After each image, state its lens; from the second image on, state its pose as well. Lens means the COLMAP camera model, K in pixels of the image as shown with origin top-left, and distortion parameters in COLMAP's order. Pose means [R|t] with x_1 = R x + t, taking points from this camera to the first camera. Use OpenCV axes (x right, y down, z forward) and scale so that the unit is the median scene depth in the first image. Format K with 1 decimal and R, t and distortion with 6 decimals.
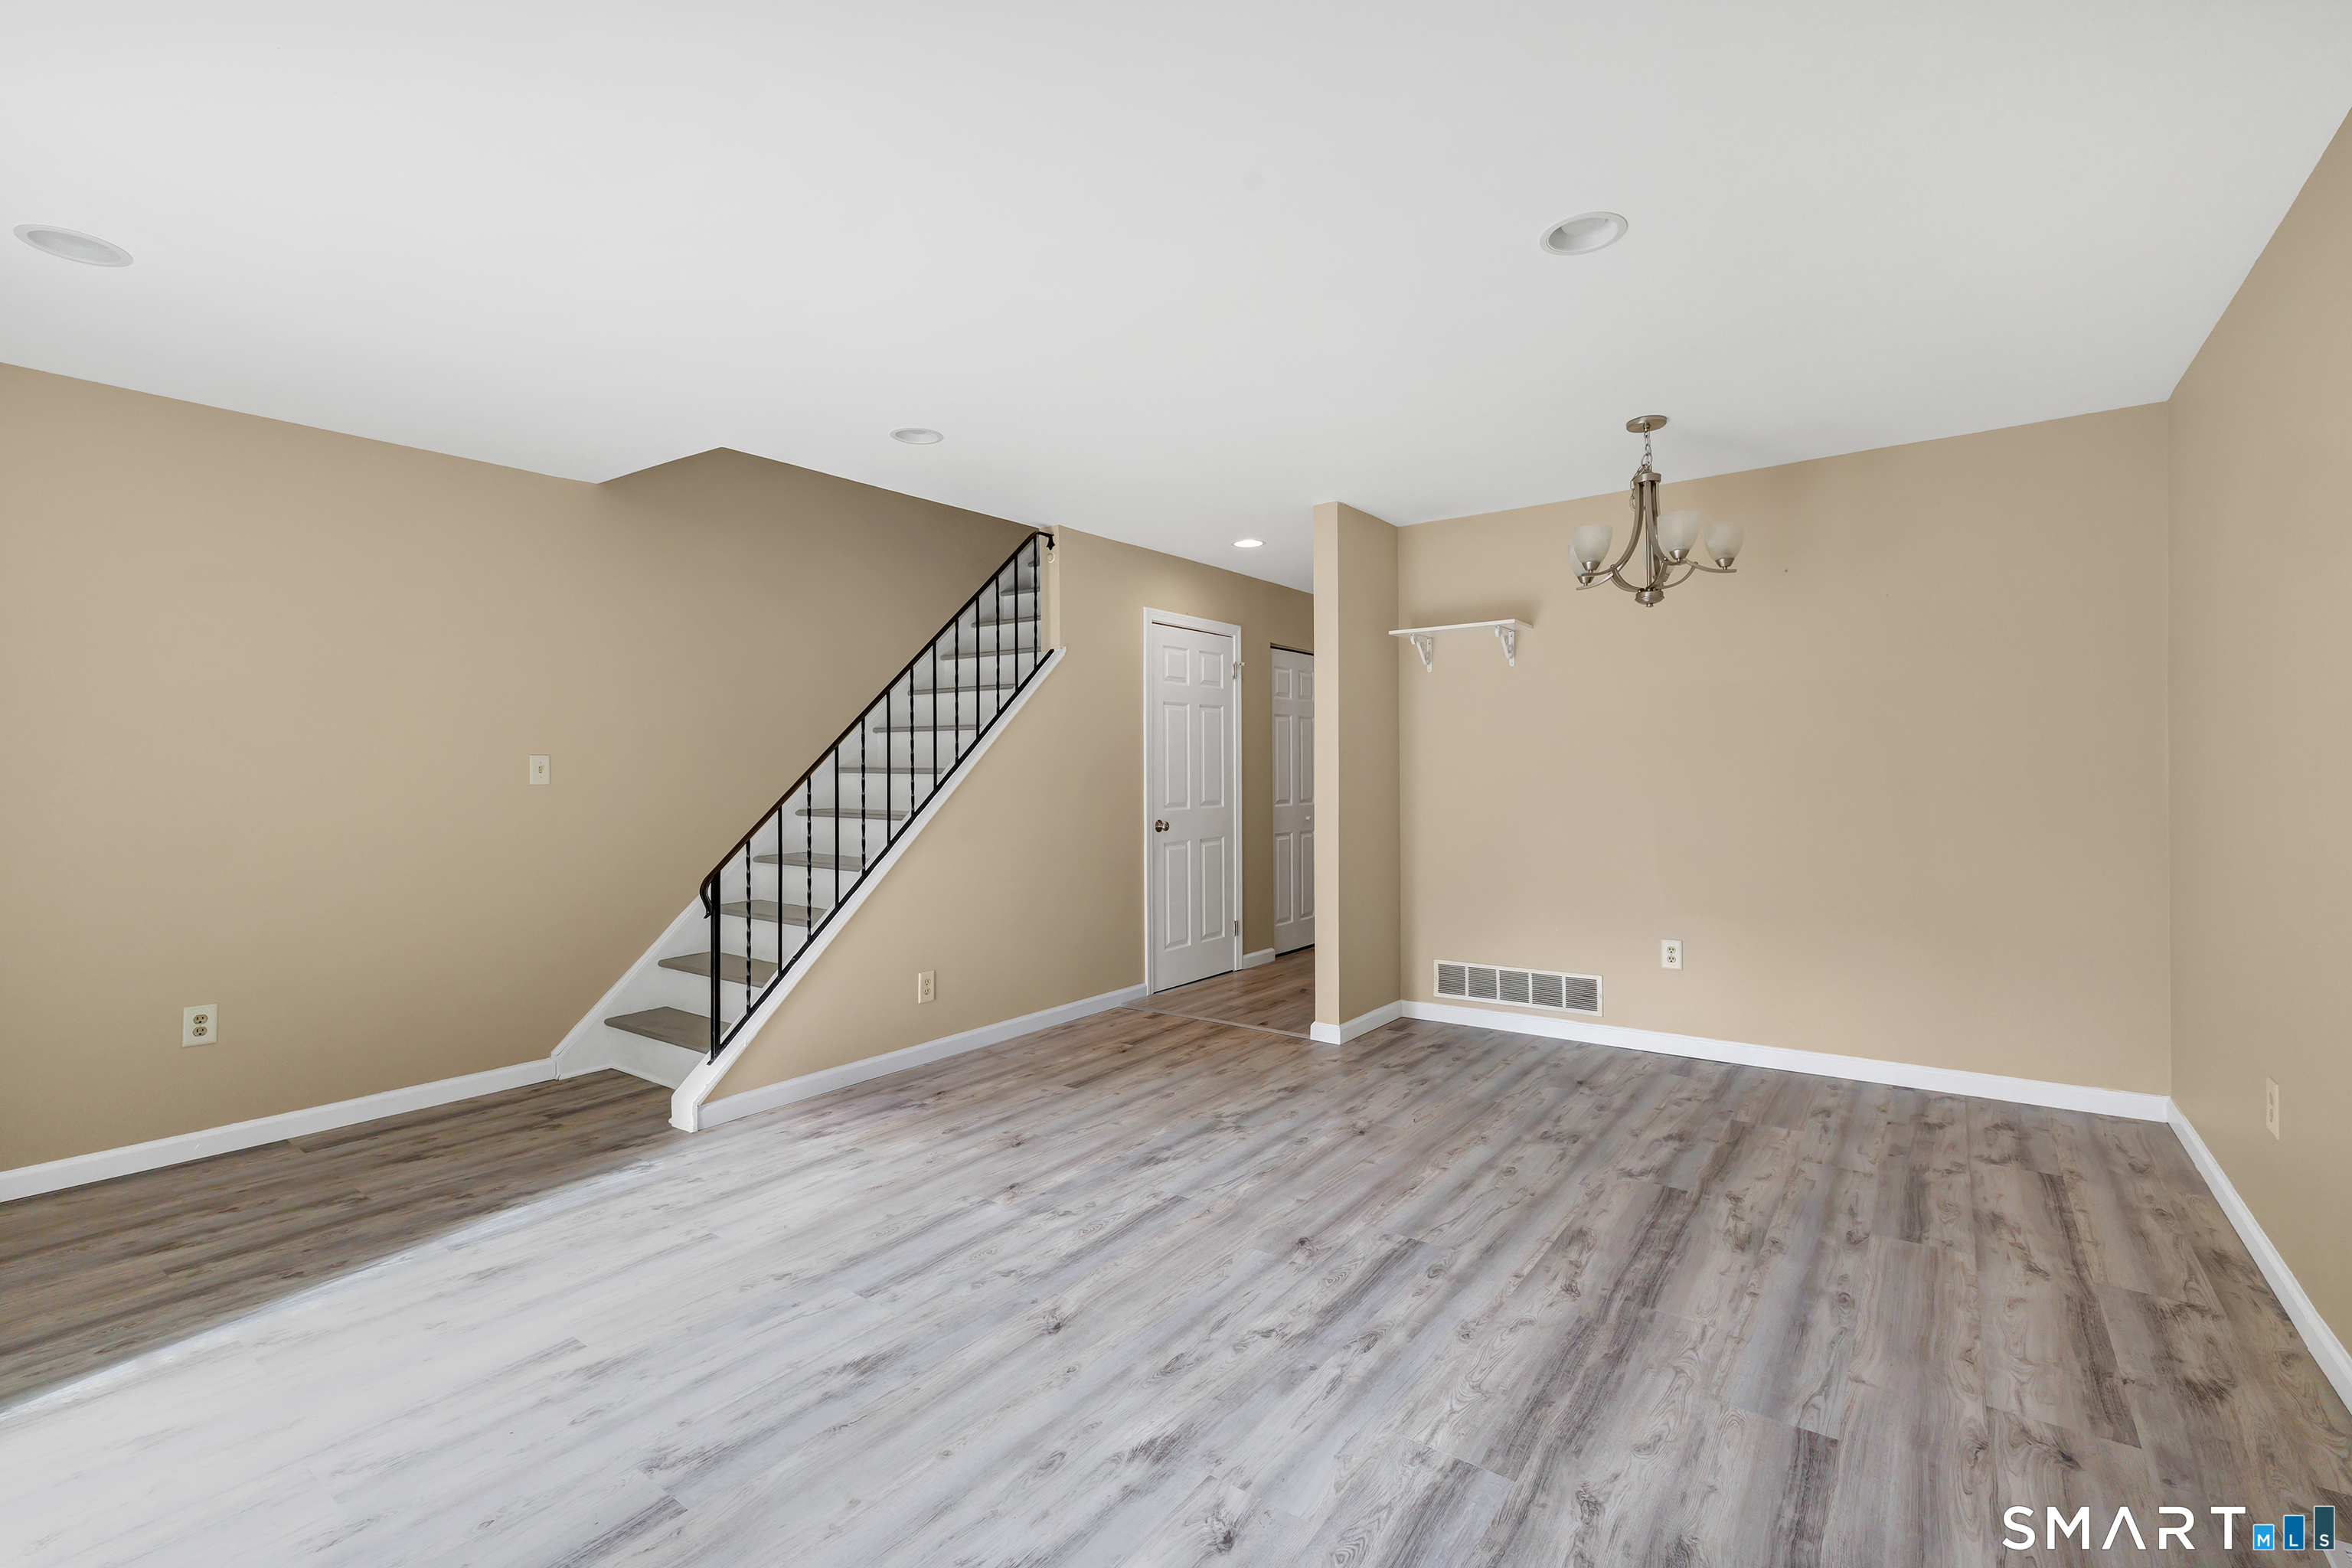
lens RADIAL K [[1042.1, 0, 1176.1], [0, 1042.1, 773.1], [0, 0, 1]] dist [-0.000773, -0.000047]
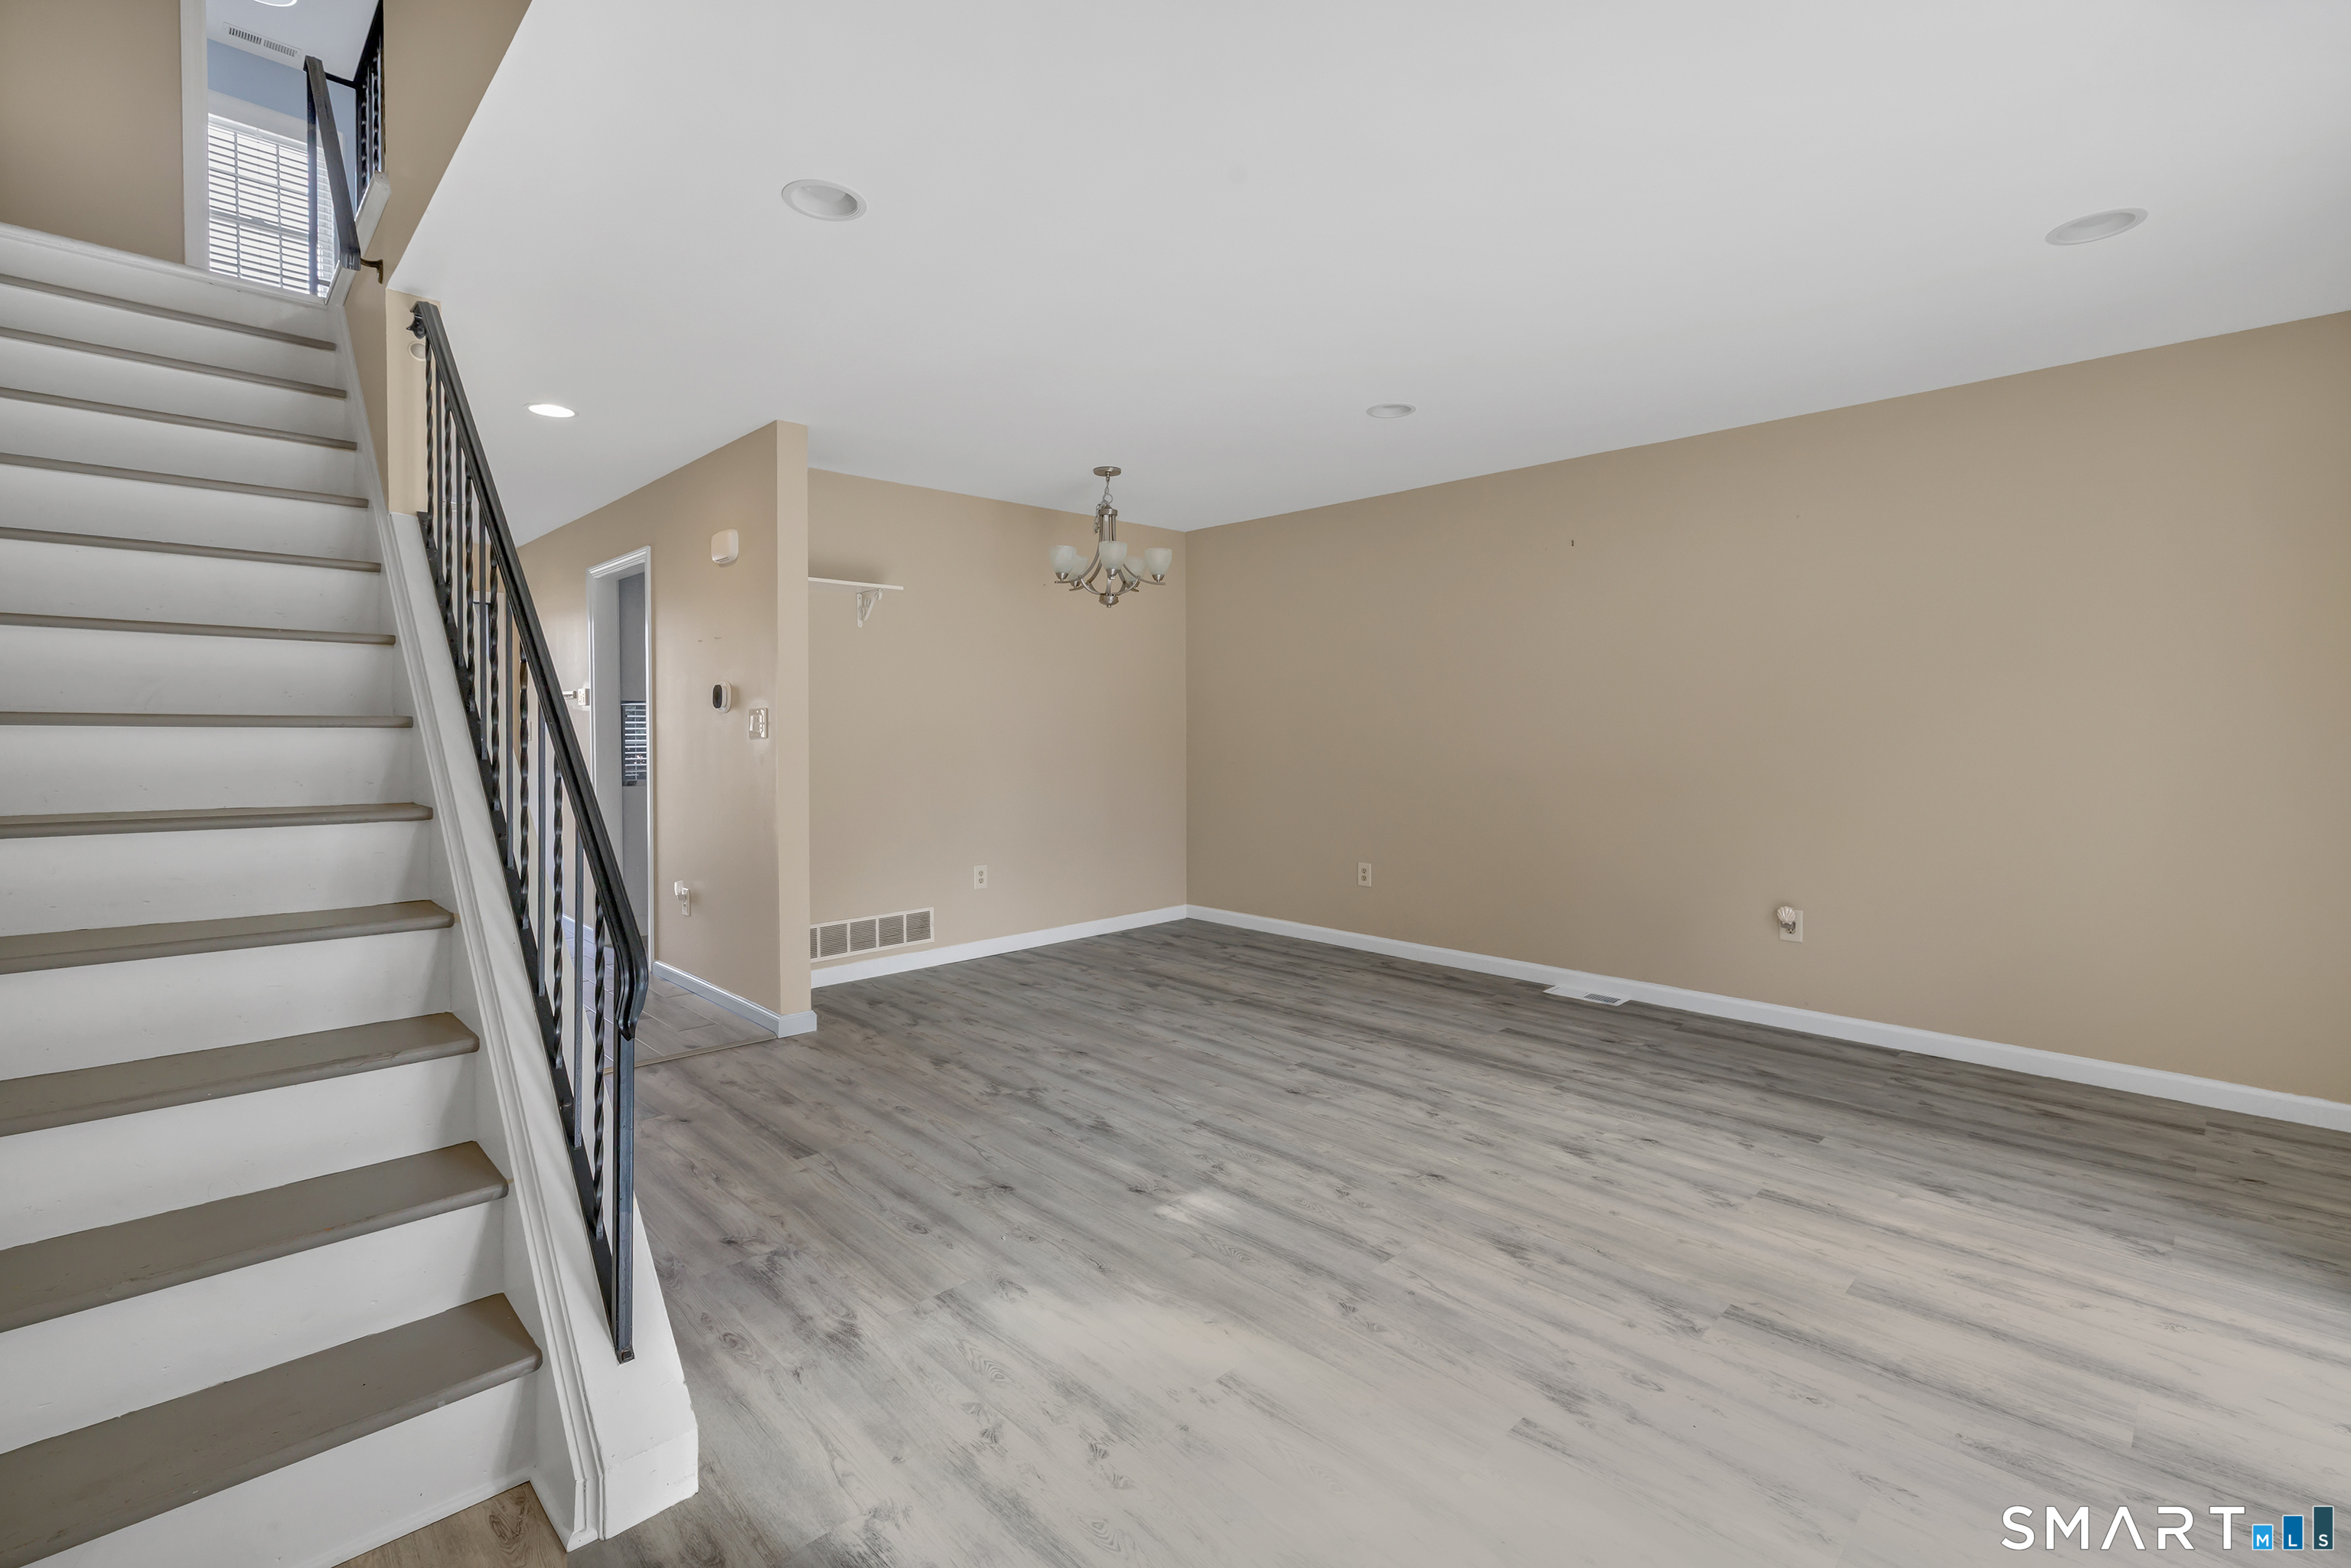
lens RADIAL K [[1041.6, 0, 1171.6], [0, 1041.6, 748.4], [0, 0, 1]] dist [-0.000773, -0.000047]
pose [[0.159672, -0.013098, 0.987083, -0.993961], [0.000599, 0.999913, 0.013171, 0.005670], [-0.987170, -0.001512, 0.159666, 0.801406]]
